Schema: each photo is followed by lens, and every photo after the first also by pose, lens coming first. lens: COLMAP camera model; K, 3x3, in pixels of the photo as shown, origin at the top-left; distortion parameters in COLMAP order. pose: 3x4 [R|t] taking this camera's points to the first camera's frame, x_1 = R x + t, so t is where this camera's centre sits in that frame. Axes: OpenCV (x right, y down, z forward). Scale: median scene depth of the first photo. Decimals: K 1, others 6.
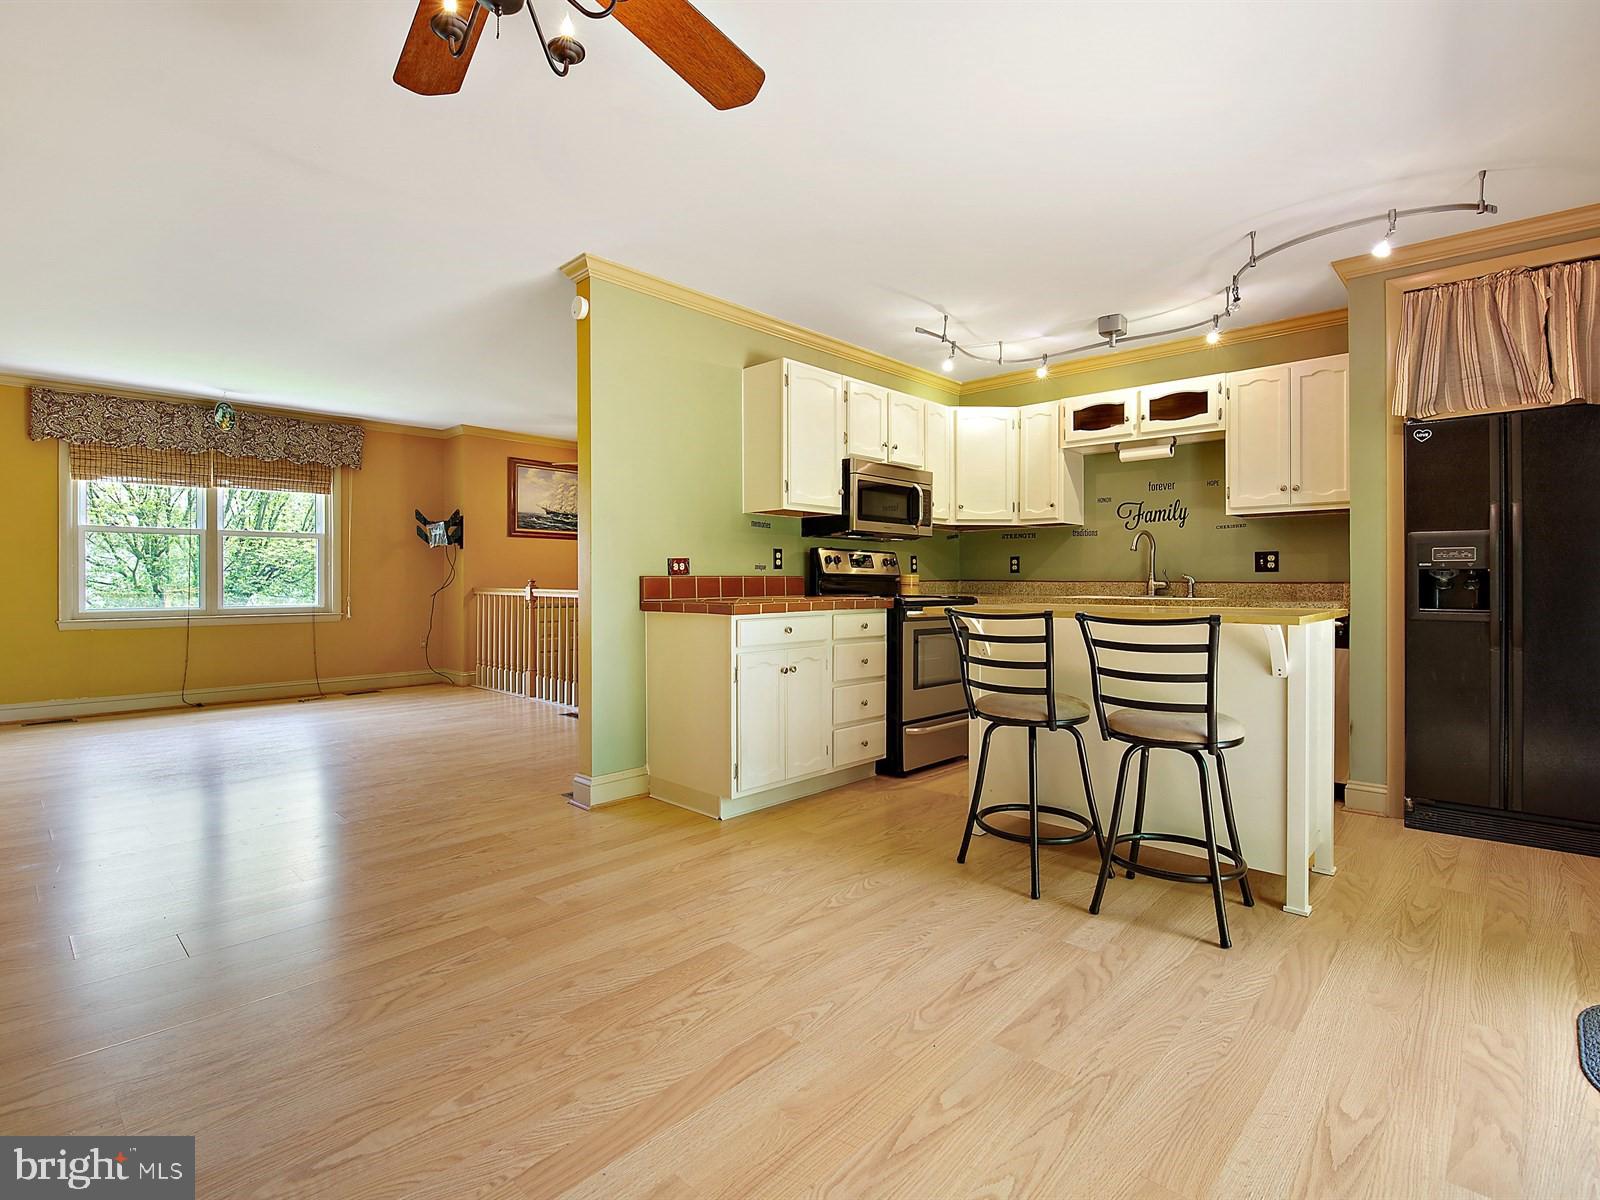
lens RADIAL K [[825.6, 0, 797.0], [0, 825.6, 580.9], [0, 0, 1]] dist [0.004726, -0.013855]
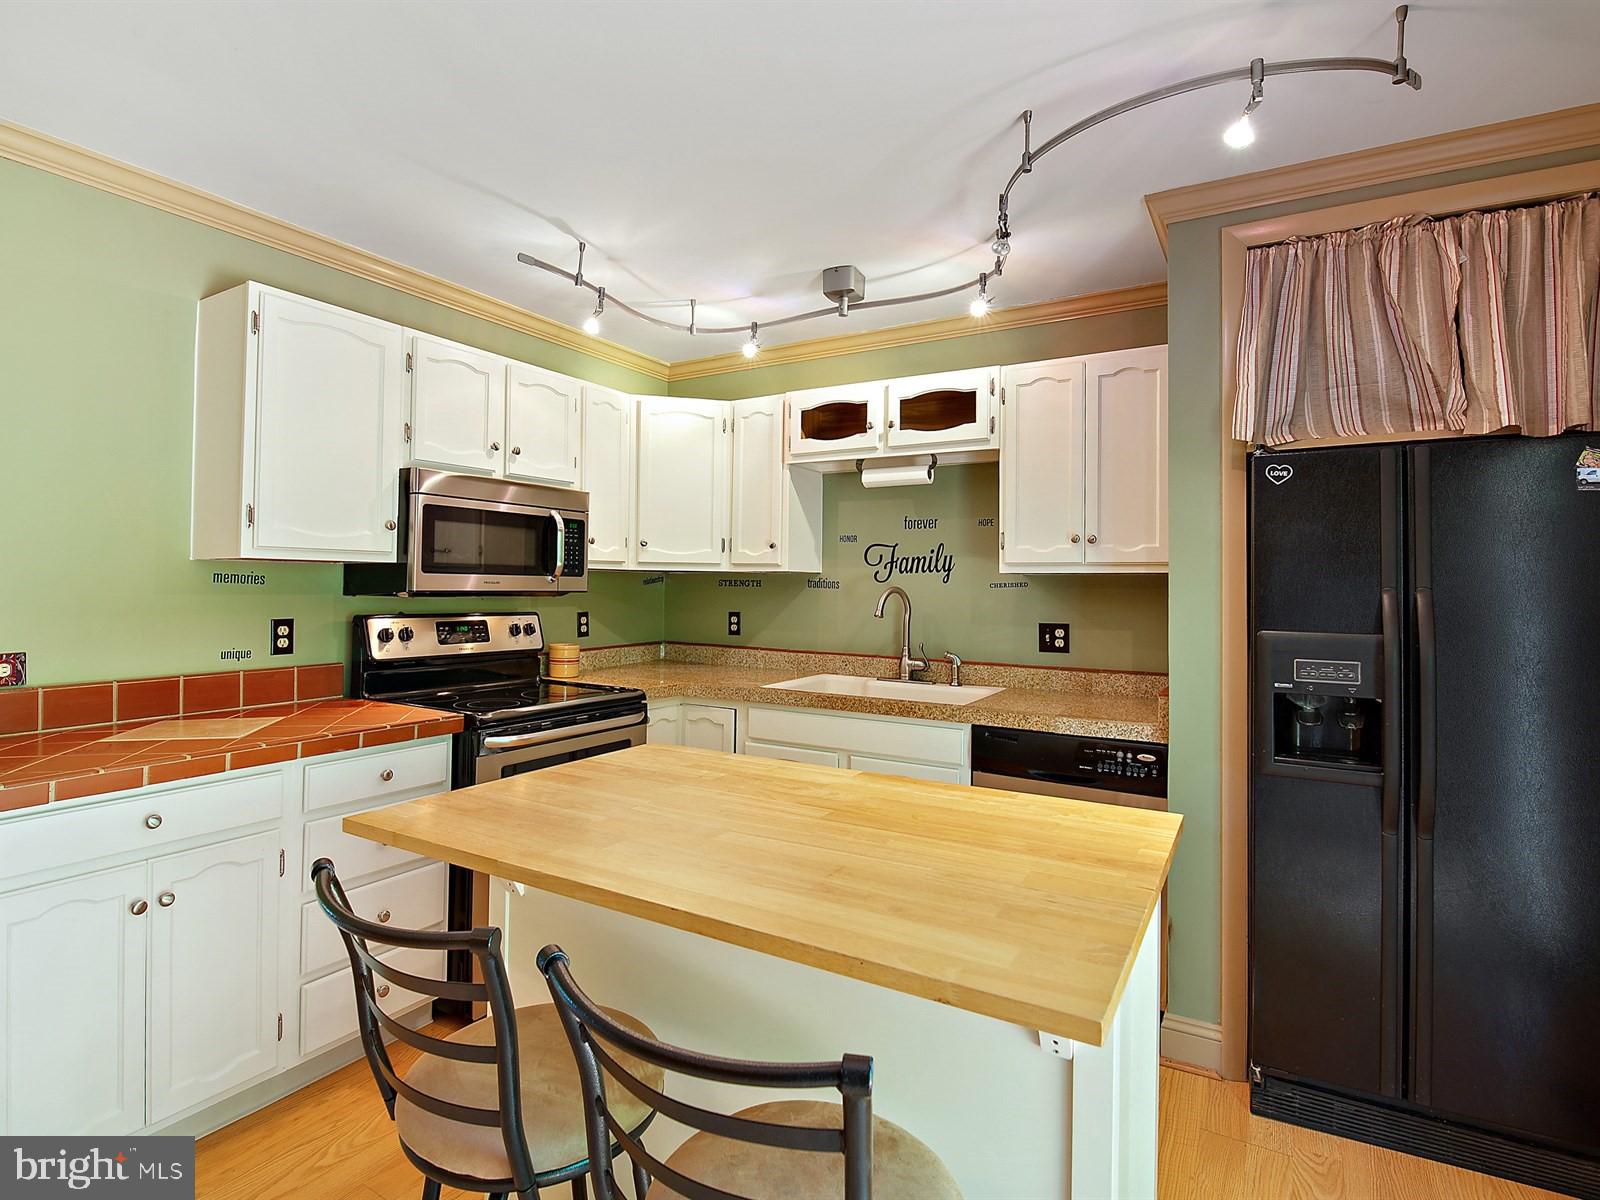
lens RADIAL K [[825.6, 0, 823.0], [0, 825.6, 567.1], [0, 0, 1]] dist [0.004726, -0.013855]
pose [[0.973707, 0.012441, 0.227464, 0.219426], [-0.009143, 0.999837, -0.015547, -0.071889], [-0.227621, 0.013059, 0.973662, 0.364148]]
